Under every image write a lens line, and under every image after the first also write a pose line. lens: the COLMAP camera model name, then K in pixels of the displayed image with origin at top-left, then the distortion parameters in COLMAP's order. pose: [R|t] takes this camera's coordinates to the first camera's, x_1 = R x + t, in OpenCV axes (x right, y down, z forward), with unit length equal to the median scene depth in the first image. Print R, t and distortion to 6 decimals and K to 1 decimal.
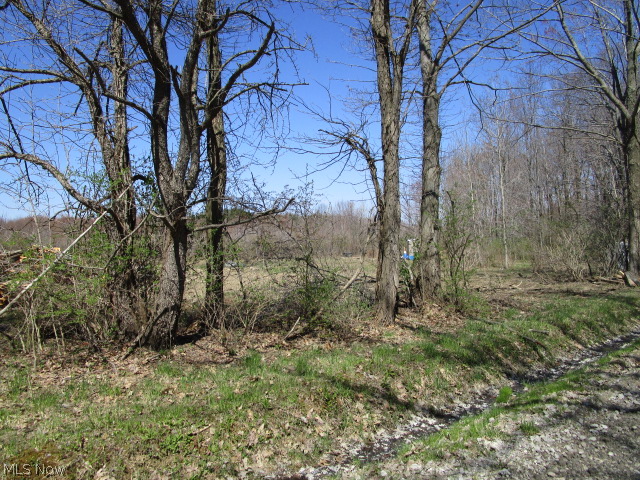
lens RADIAL K [[435.0, 0, 319.8], [0, 435.0, 254.0], [0, 0, 1]] dist [-0.043896, 0.016353]
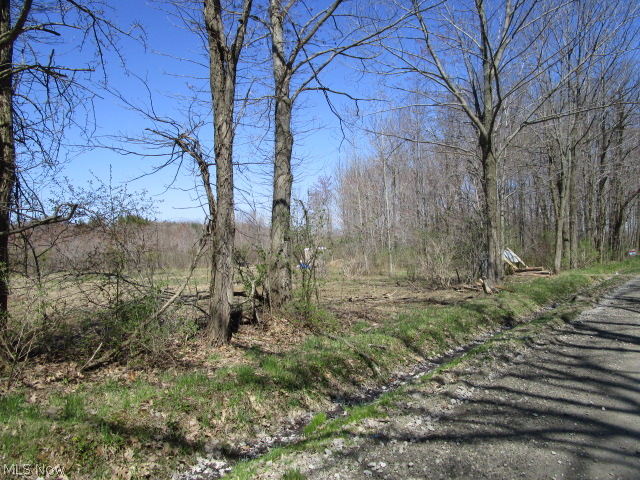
lens RADIAL K [[435.0, 0, 319.8], [0, 435.0, 254.0], [0, 0, 1]] dist [-0.043896, 0.016353]
pose [[0.977897, -0.004266, 0.209041, 0.168698], [0.008335, 0.999792, -0.018588, -0.009132], [-0.208919, 0.019919, 0.977730, 0.066057]]
